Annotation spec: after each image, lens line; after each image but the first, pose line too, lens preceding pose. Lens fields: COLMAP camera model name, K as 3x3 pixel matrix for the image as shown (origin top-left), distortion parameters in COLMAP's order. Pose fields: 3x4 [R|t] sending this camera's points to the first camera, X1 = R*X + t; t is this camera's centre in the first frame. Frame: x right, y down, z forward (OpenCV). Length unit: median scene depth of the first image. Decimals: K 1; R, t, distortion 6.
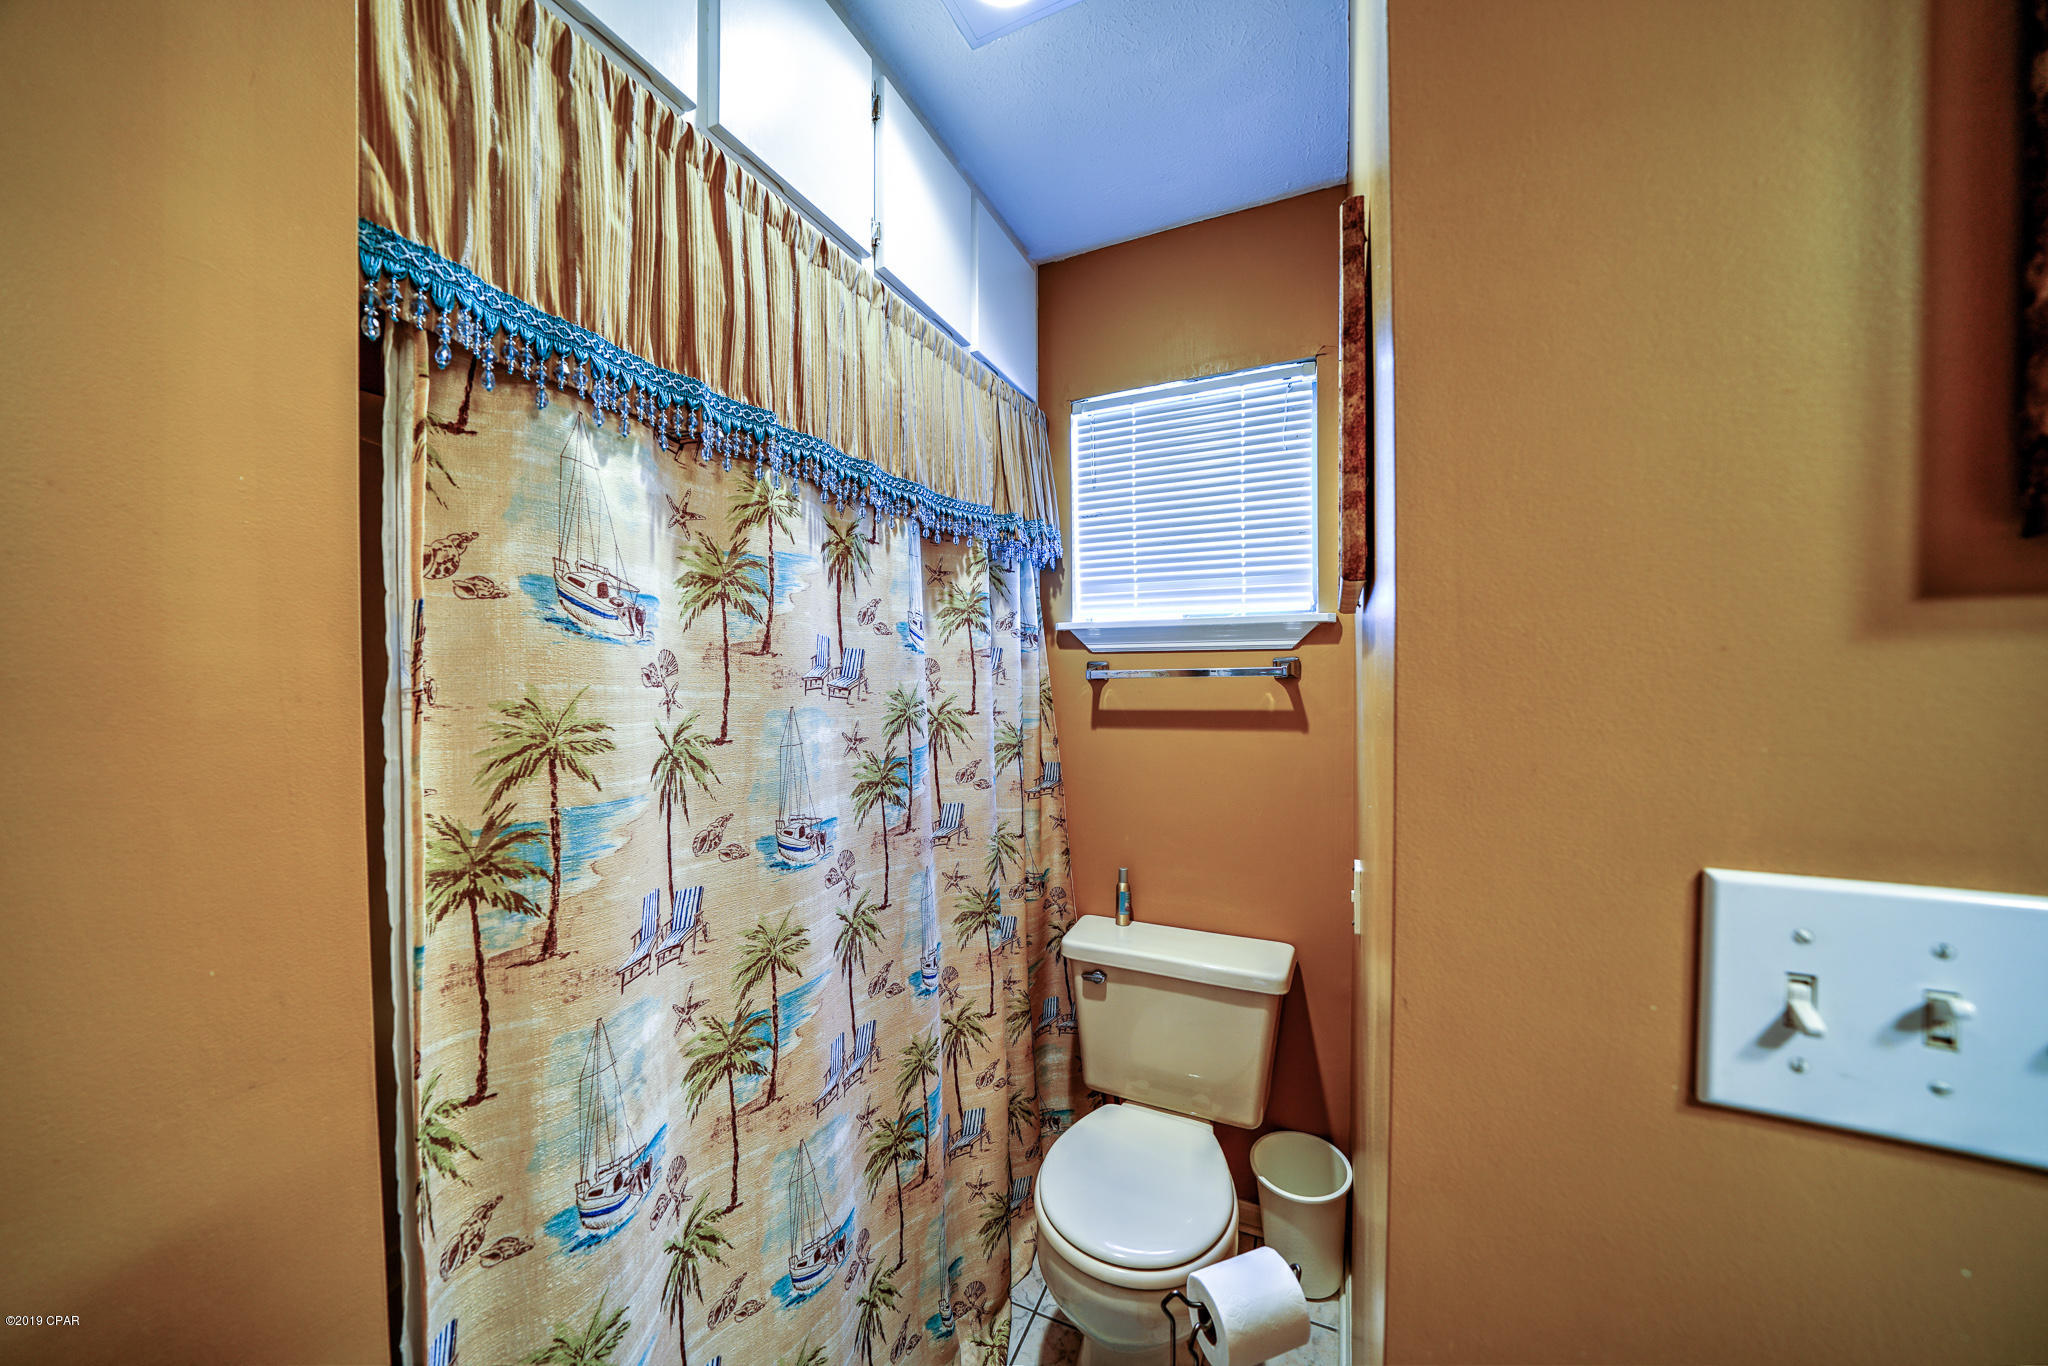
lens RADIAL K [[708.9, 0, 1004.5], [0, 708.9, 681.9], [0, 0, 1]] dist [-0.026006, 0.003293]
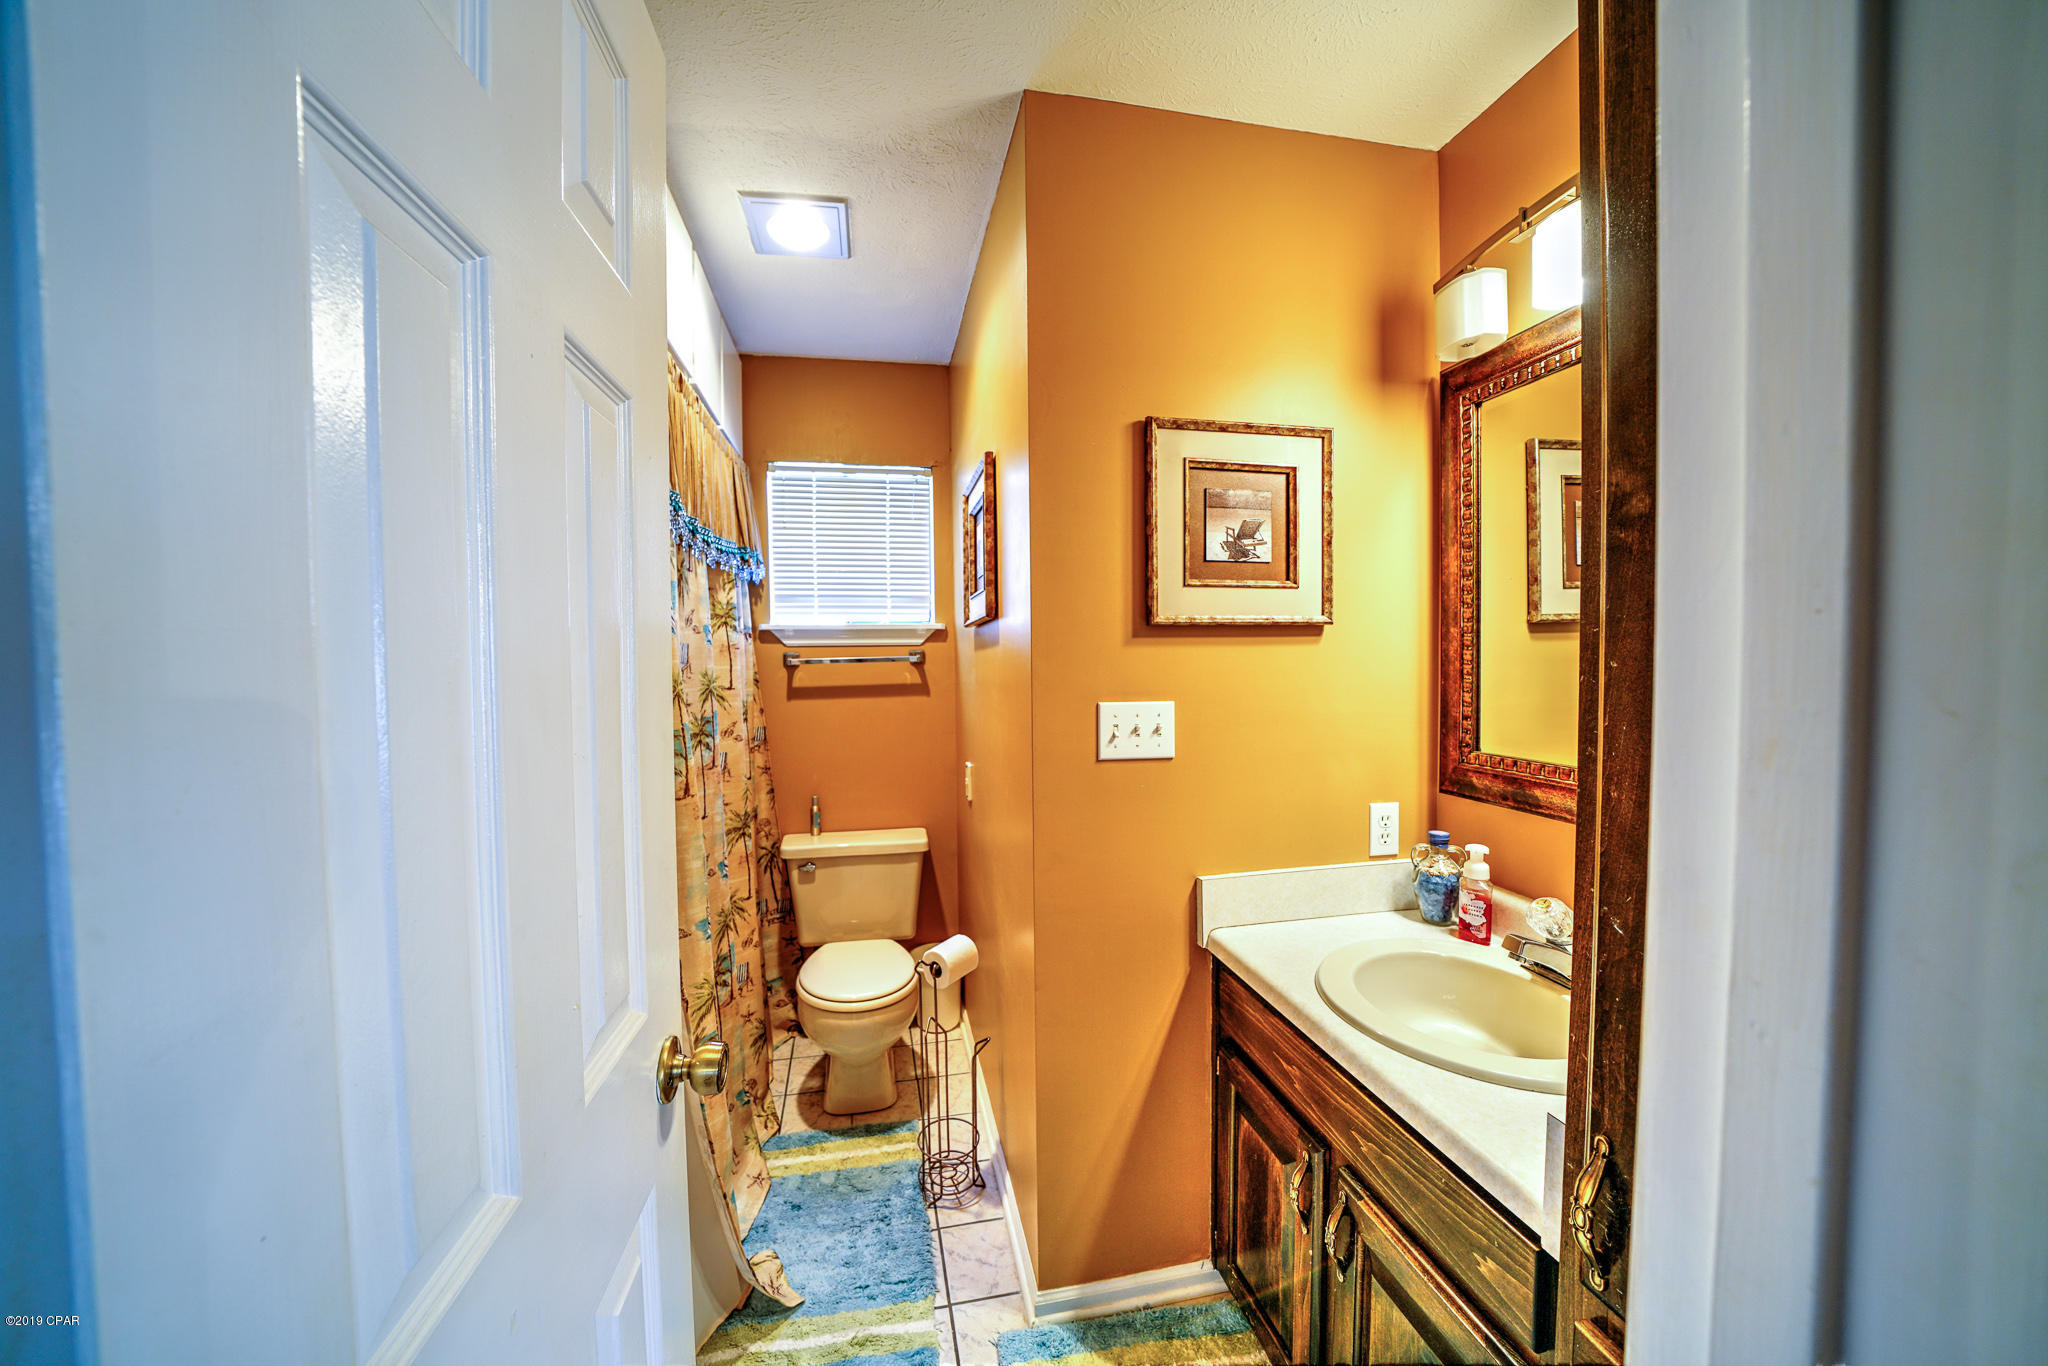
lens RADIAL K [[708.9, 0, 1025.9], [0, 708.9, 683.3], [0, 0, 1]] dist [-0.026006, 0.003293]
pose [[0.789903, -0.023418, 0.612785, -0.403526], [0.016340, 0.999720, 0.017142, 0.016897], [-0.613014, -0.003528, 0.790064, -0.436922]]
